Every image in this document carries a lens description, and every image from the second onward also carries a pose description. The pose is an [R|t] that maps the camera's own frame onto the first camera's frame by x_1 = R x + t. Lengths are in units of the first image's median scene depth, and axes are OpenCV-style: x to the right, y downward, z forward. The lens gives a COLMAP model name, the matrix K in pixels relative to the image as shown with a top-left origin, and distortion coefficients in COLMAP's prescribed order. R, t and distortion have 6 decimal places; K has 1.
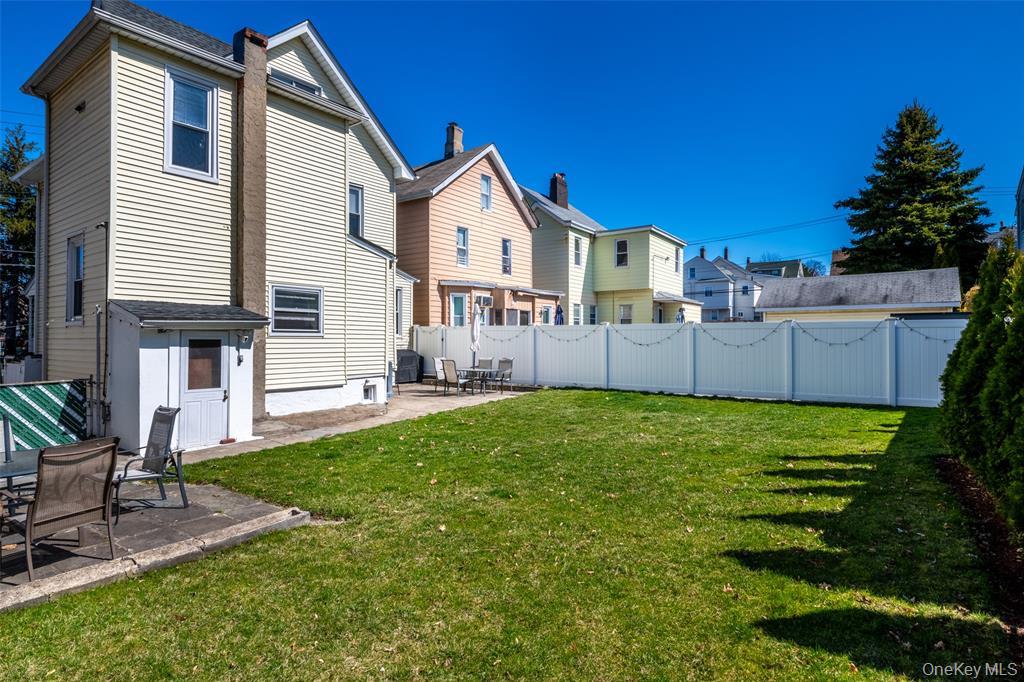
lens RADIAL K [[543.2, 0, 510.5], [0, 543.2, 328.8], [0, 0, 1]] dist [0.002038, 0.000151]
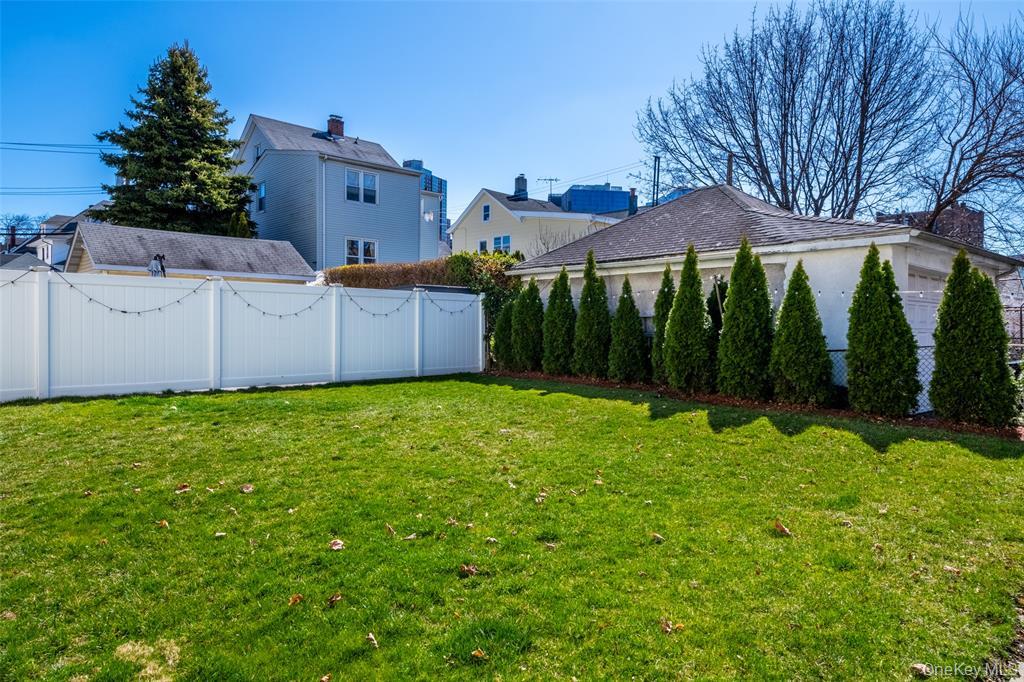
lens RADIAL K [[655.7, 0, 512.0], [0, 655.7, 341.0], [0, 0, 1]] dist [-0.006907, -0.002261]
pose [[0.191616, -0.023641, 0.981185, -0.226893], [-0.028934, 0.999139, 0.029724, 0.017499], [-0.981043, -0.034086, 0.190767, 0.303311]]
